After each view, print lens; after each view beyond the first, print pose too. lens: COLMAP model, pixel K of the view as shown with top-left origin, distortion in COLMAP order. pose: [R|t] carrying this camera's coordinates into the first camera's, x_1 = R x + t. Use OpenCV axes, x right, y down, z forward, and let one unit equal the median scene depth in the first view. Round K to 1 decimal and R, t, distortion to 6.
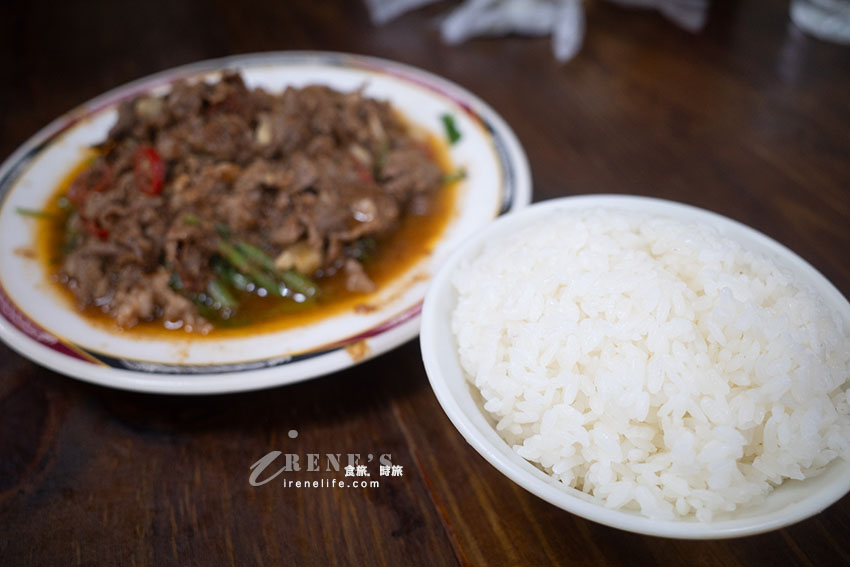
lens RADIAL K [[833.3, 0, 425.0], [0, 833.3, 283.5], [0, 0, 1]] dist [-0.002514, 0.006954]
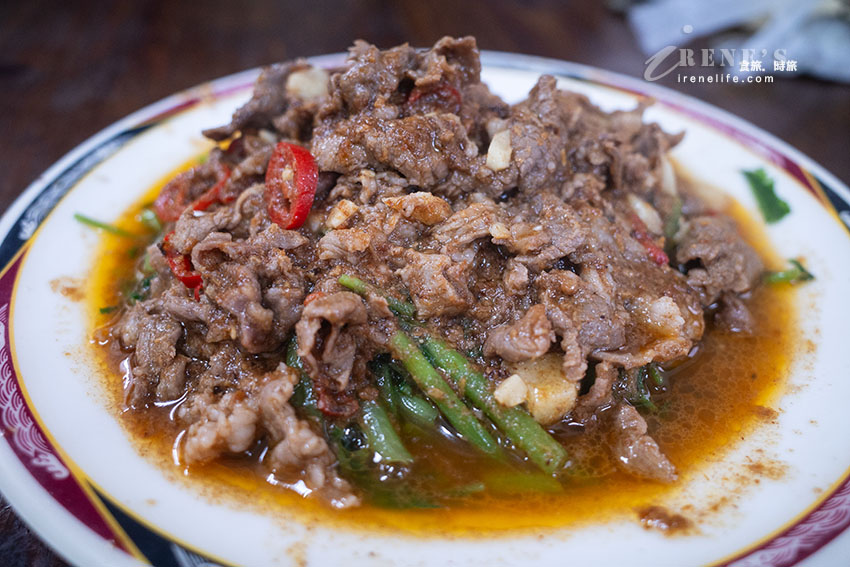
lens RADIAL K [[833.3, 0, 425.0], [0, 833.3, 283.5], [0, 0, 1]] dist [-0.002514, 0.006954]
pose [[0.979374, 0.161950, -0.120826, -0.163715], [-0.170385, 0.983360, -0.063025, -0.049190], [0.108609, 0.082312, 0.990671, 0.457351]]
